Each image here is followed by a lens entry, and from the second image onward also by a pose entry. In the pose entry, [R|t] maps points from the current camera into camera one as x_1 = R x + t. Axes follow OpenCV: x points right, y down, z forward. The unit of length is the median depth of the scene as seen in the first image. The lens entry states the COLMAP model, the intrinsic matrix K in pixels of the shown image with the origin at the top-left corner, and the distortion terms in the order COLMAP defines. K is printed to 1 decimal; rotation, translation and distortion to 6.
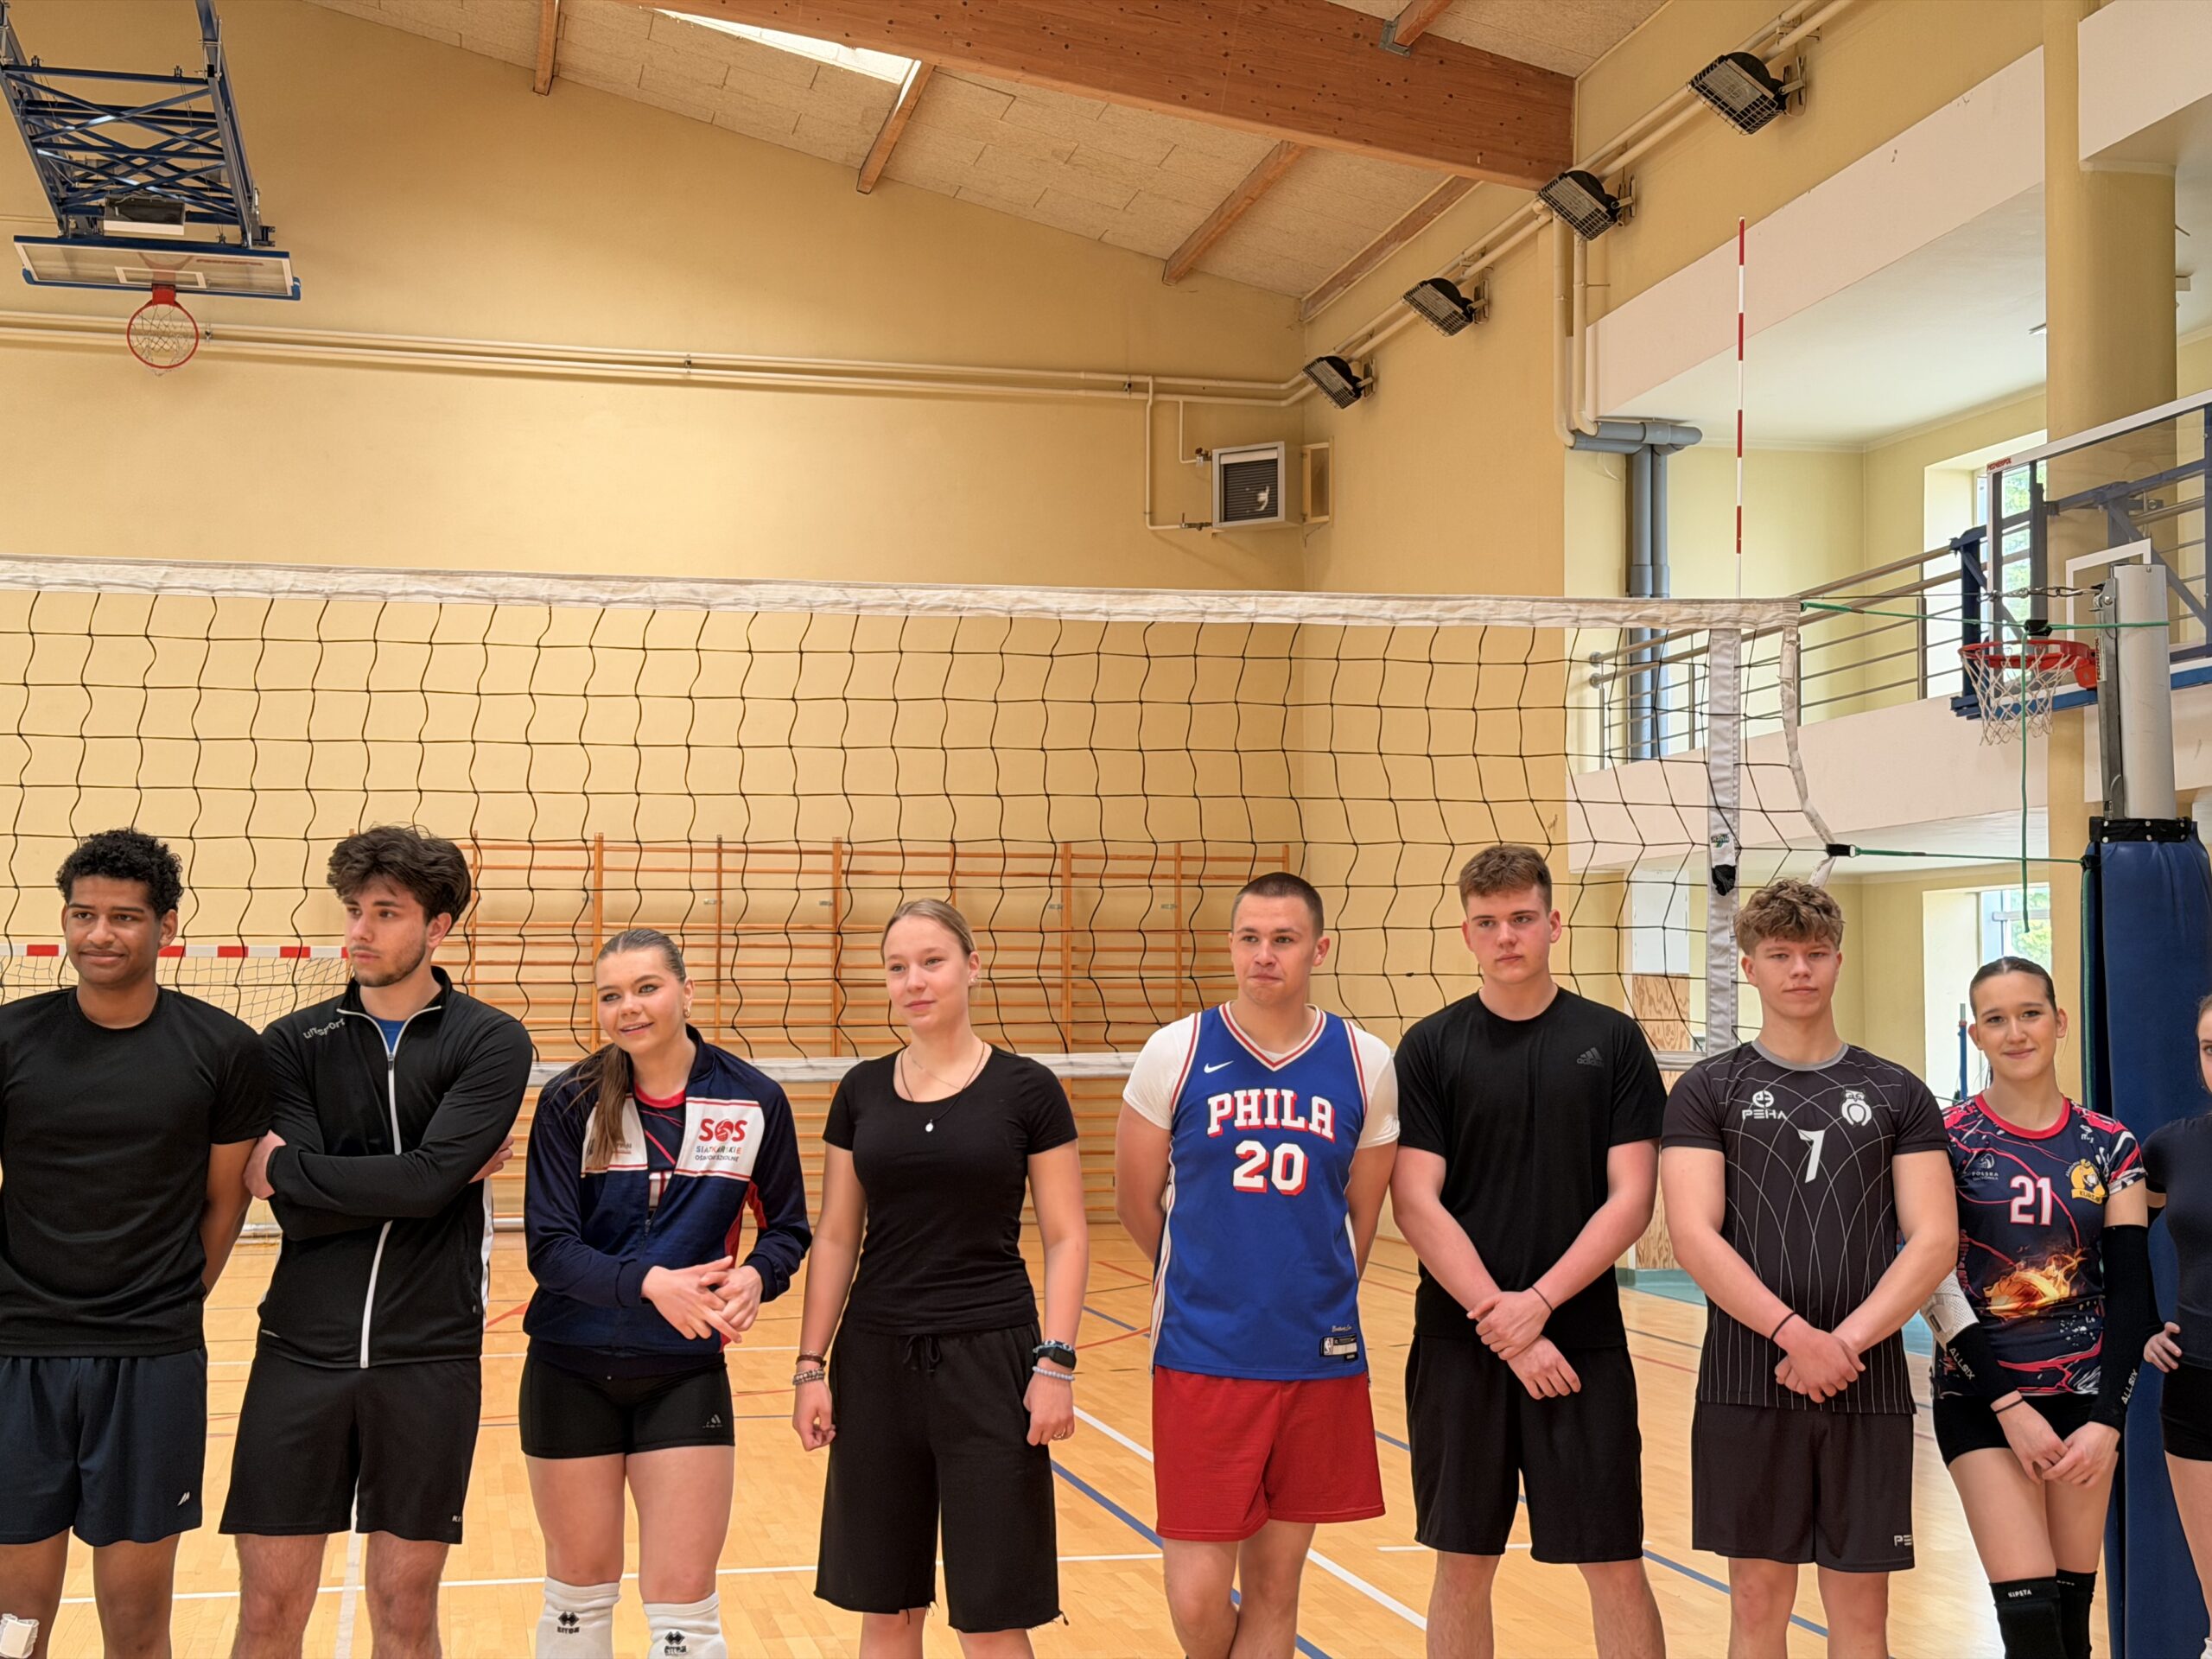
lens RADIAL K [[3045.6, 0, 1102.3], [0, 3045.6, 838.2], [0, 0, 1]] dist [0.117584, 0.000000]
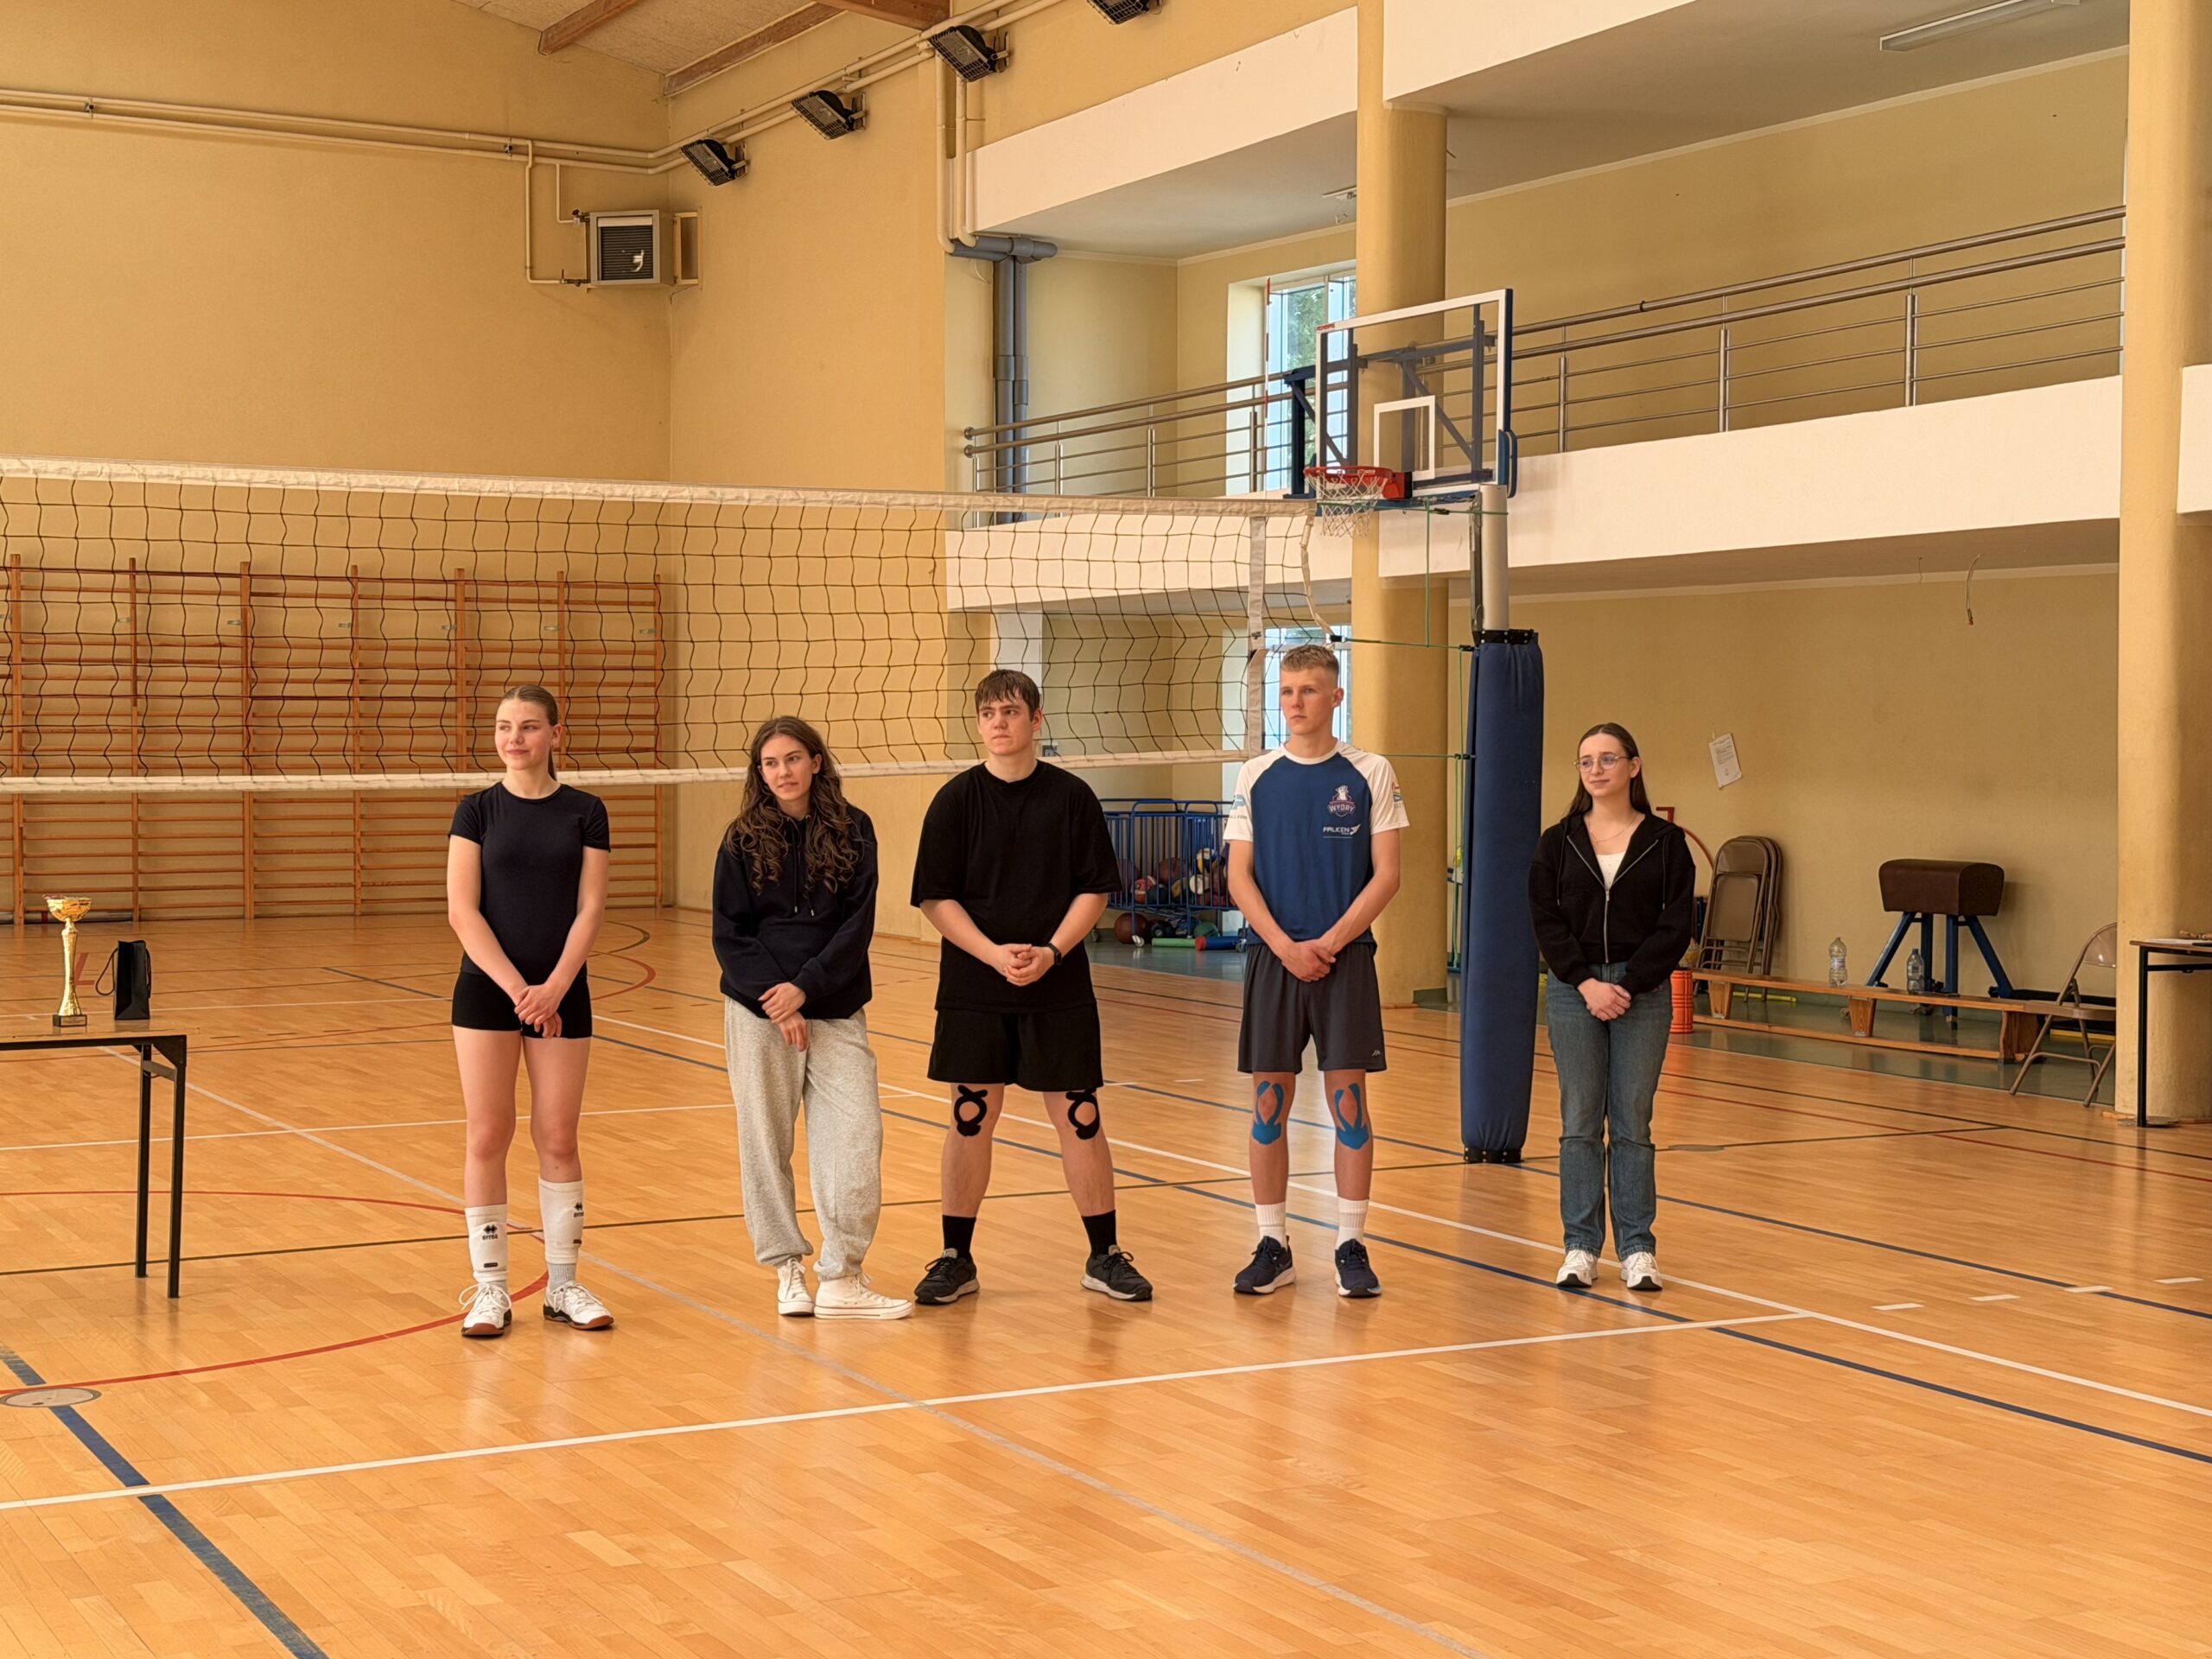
lens RADIAL K [[3224.7, 0, 1125.0], [0, 3224.7, 834.3], [0, 0, 1]] dist [0.138780, 0.000000]
pose [[0.961598, -0.011364, 0.274227, -0.239926], [-0.014651, 0.995593, 0.092632, -0.036071], [-0.274071, -0.093093, 0.957193, -0.464781]]
